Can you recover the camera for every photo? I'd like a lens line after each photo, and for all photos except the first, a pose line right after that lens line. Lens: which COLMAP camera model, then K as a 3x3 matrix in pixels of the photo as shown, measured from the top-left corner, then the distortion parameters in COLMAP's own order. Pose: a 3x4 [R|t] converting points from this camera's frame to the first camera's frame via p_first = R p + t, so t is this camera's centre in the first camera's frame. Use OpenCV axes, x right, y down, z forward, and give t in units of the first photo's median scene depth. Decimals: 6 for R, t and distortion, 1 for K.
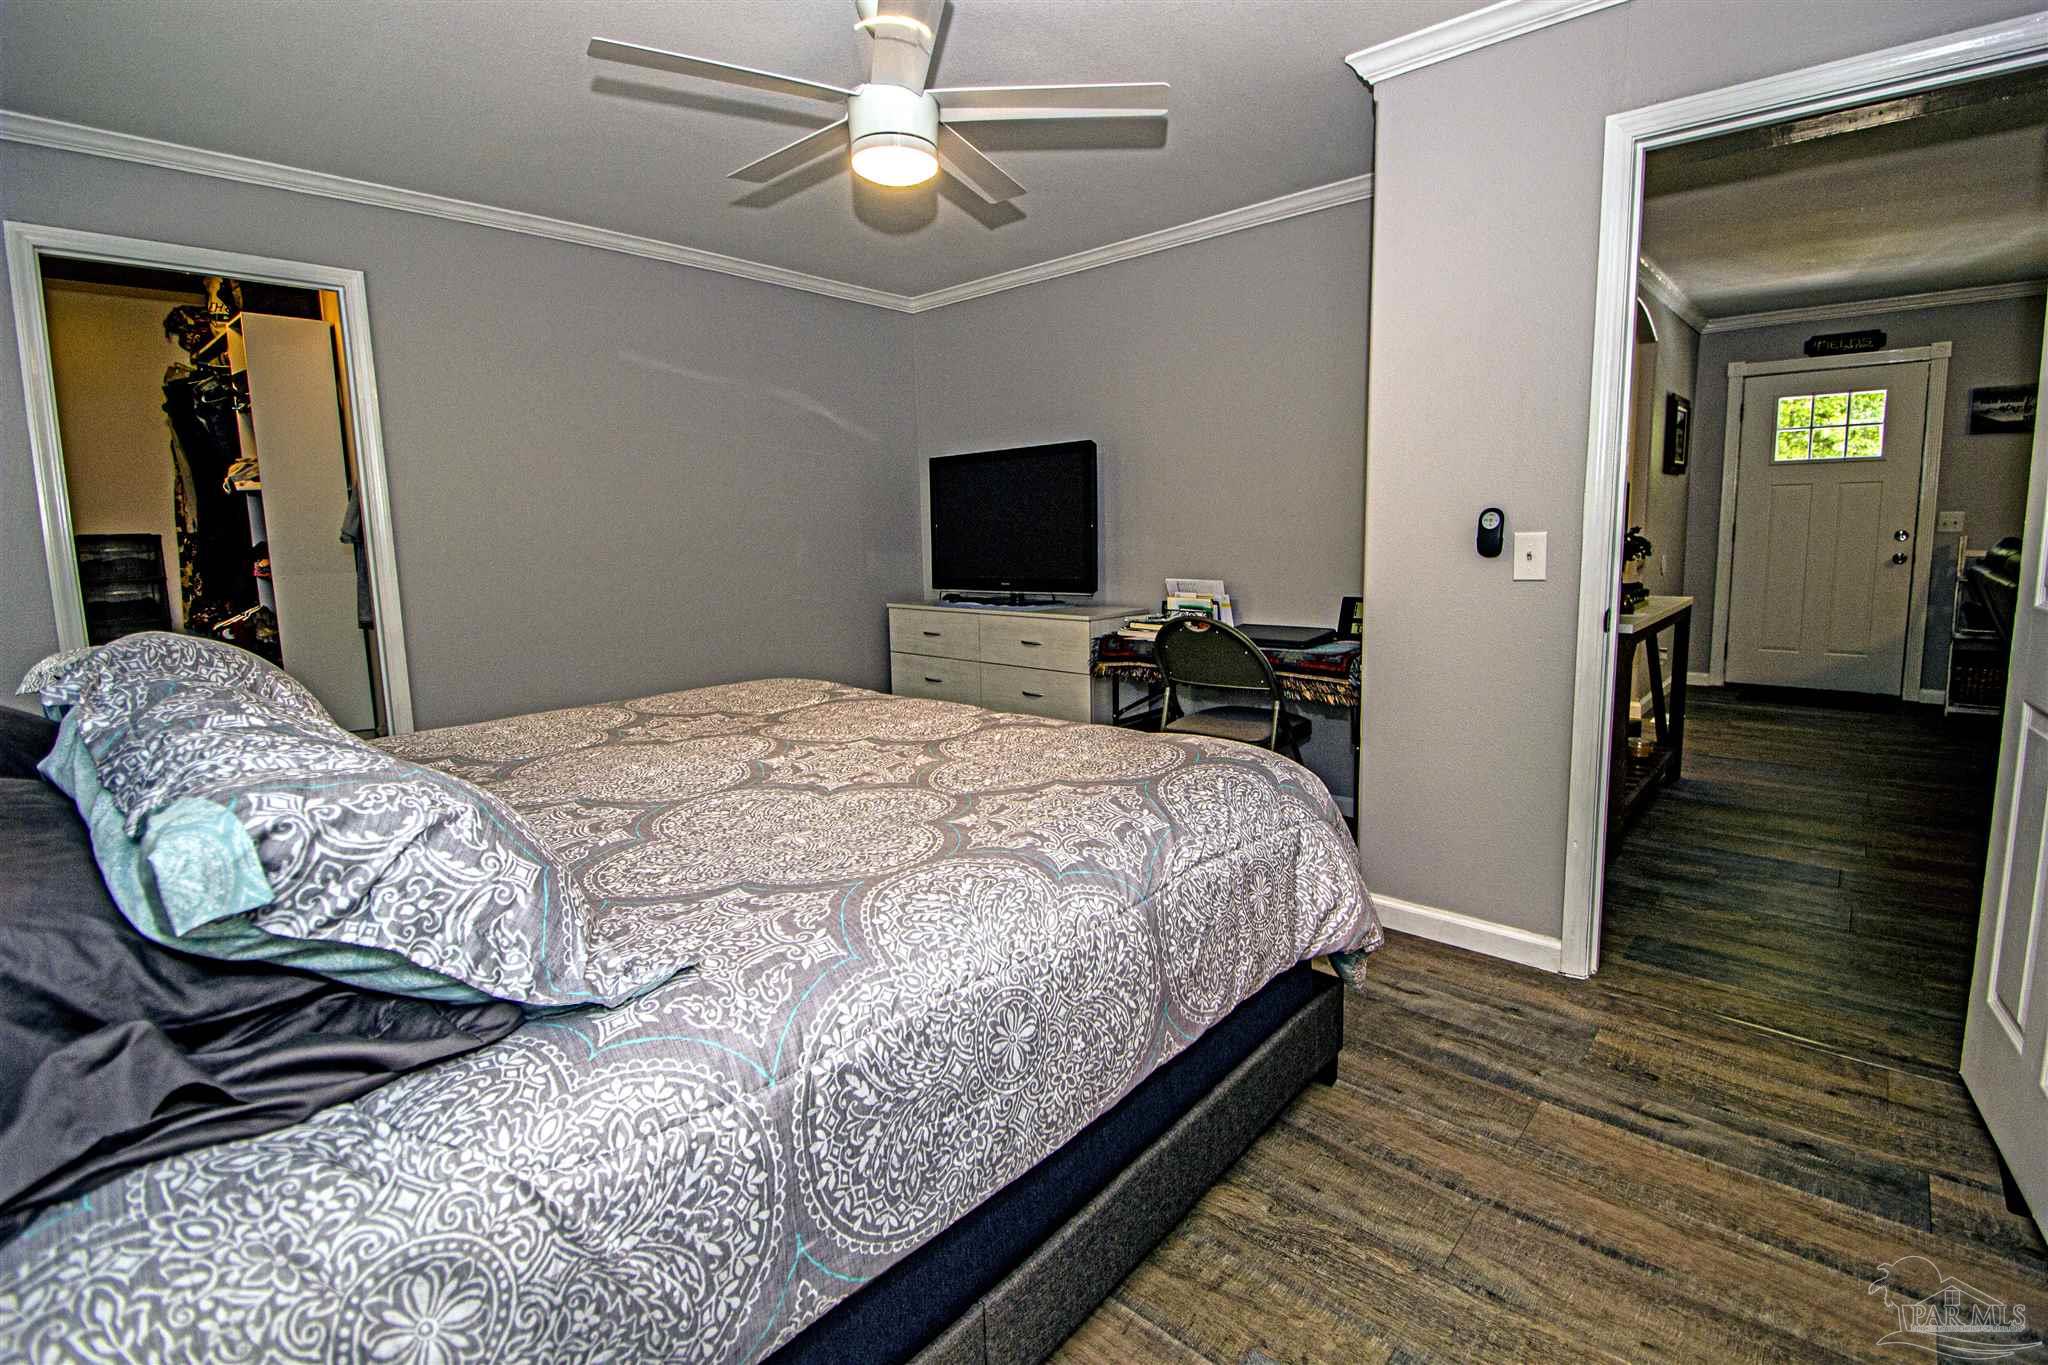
lens RADIAL K [[943.6, 0, 1061.9], [0, 943.6, 644.2], [0, 0, 1]] dist [0.019045, -0.020870]
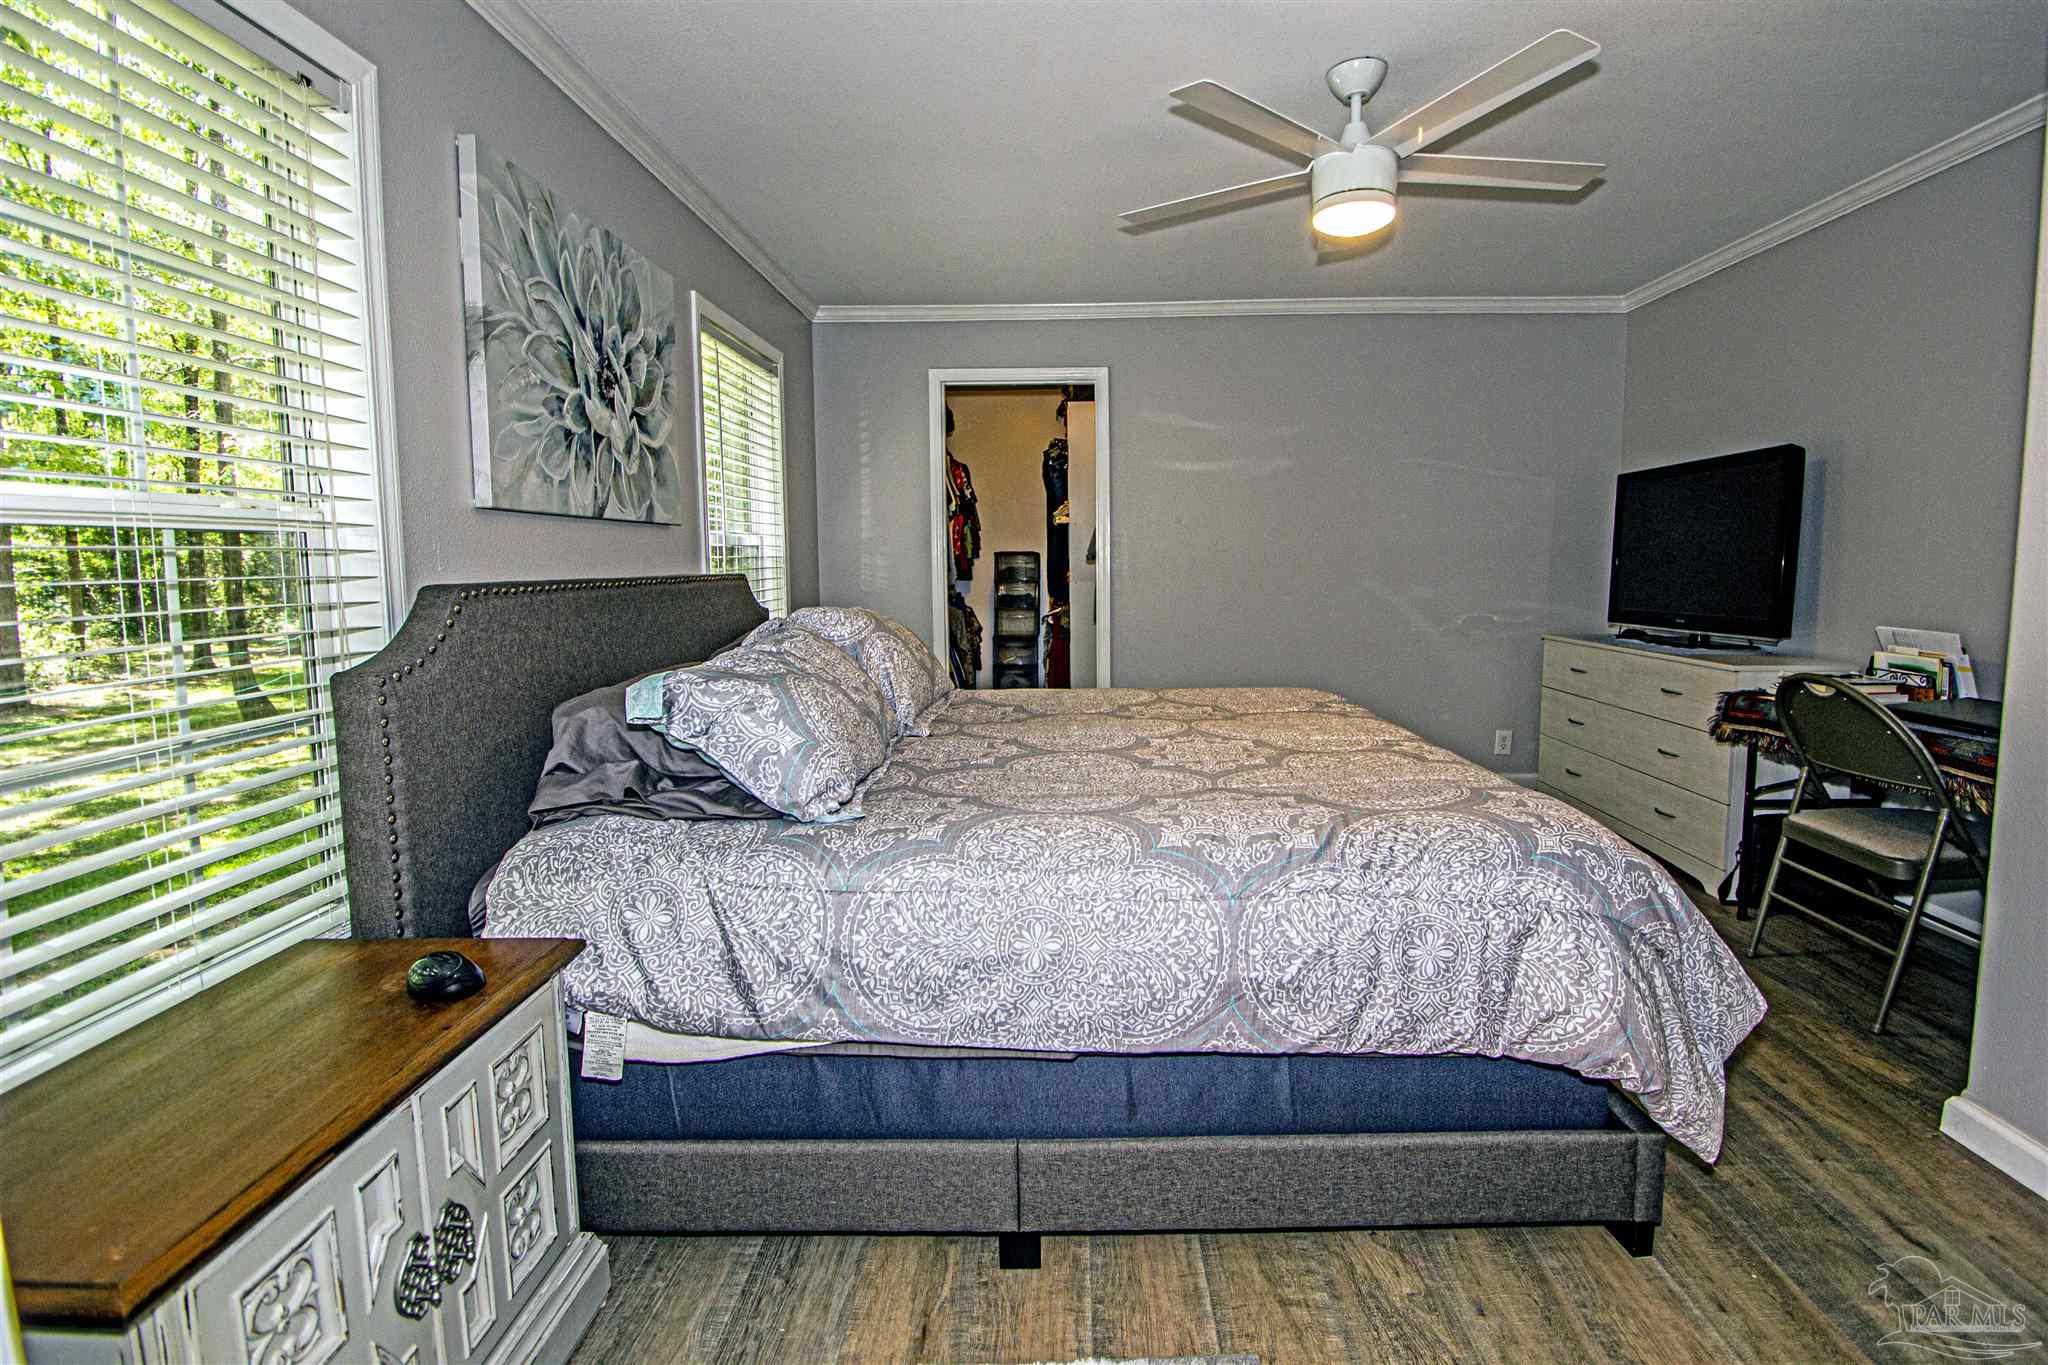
lens RADIAL K [[951.5, 0, 1061.0], [0, 951.5, 652.8], [0, 0, 1]] dist [0.015769, -0.020453]
pose [[0.646244, 0.088956, -0.757929, 0.647396], [-0.100501, 0.994453, 0.031025, -0.020065], [0.756484, 0.056122, 0.651599, 0.101344]]
